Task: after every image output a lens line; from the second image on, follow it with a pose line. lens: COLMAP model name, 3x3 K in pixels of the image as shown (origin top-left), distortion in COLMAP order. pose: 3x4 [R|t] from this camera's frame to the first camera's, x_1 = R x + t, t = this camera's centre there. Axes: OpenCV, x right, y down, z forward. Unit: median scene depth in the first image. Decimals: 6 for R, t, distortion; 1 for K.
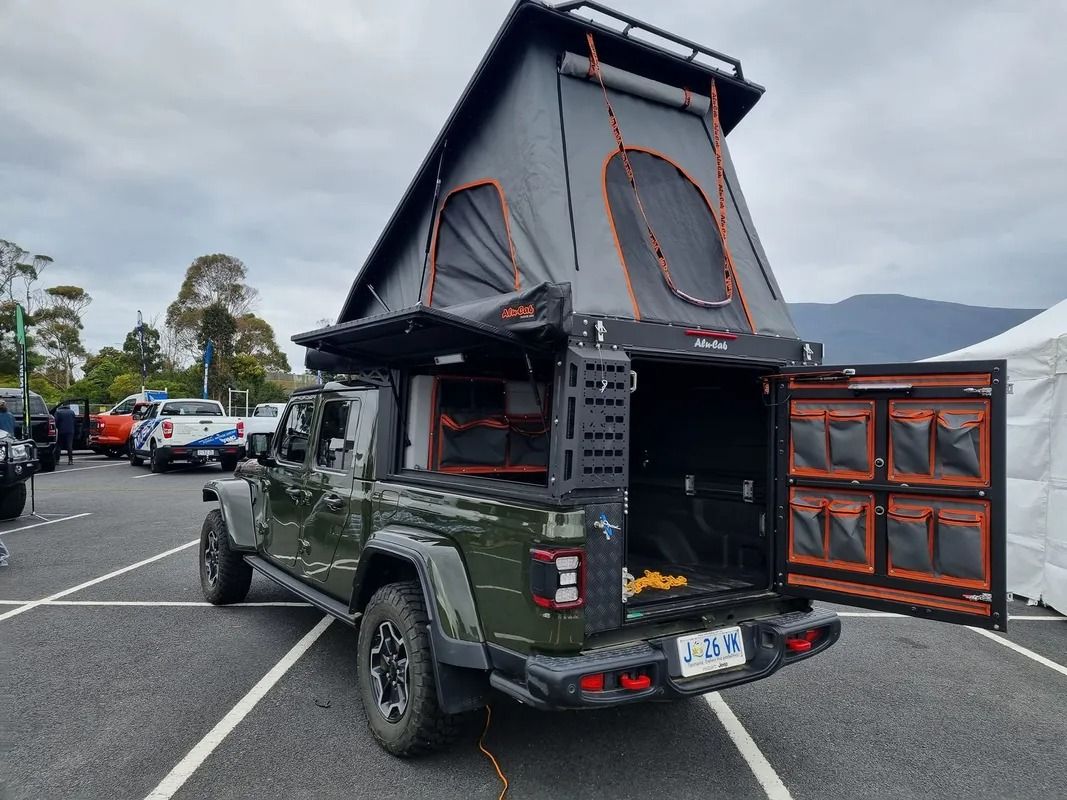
lens RADIAL K [[793.9, 0, 534.9], [0, 793.9, 377.8], [0, 0, 1]] dist [0.063171, 0.000969]
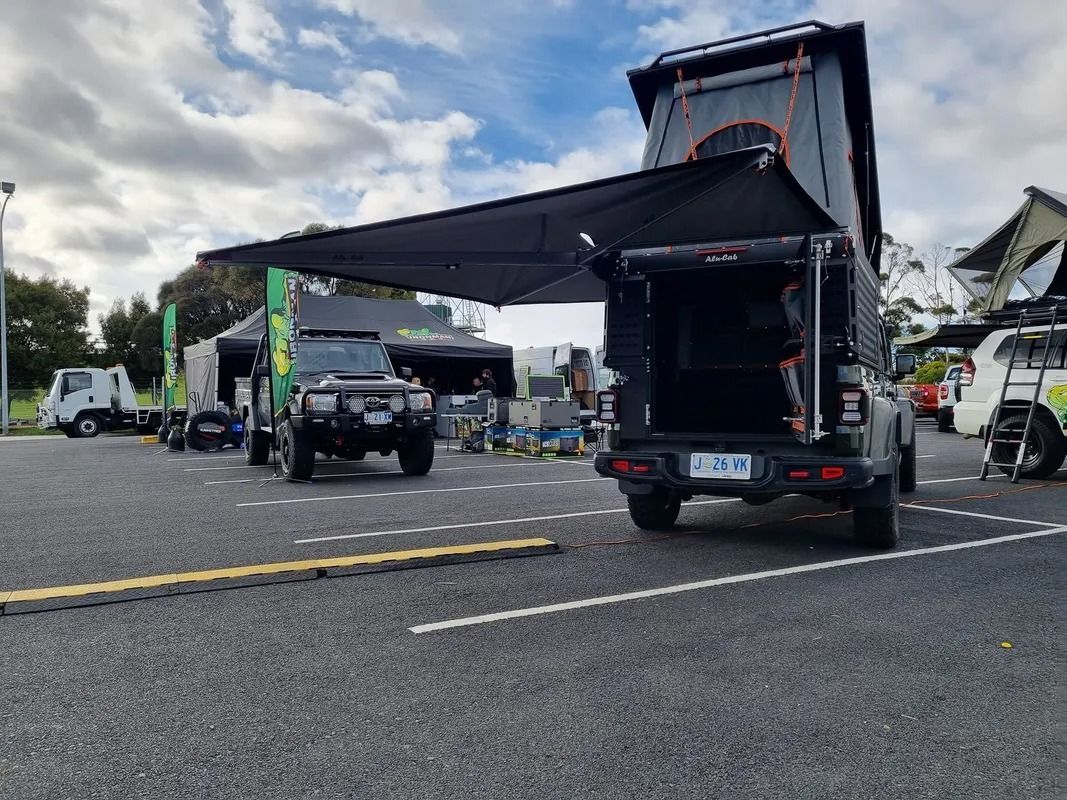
lens RADIAL K [[793.9, 0, 534.9], [0, 793.9, 377.8], [0, 0, 1]] dist [0.063171, 0.000969]
pose [[0.460865, -0.041429, -0.886503, 1.336948], [0.054086, 0.998364, -0.018539, 0.182737], [0.885821, -0.039404, 0.462351, 0.026262]]
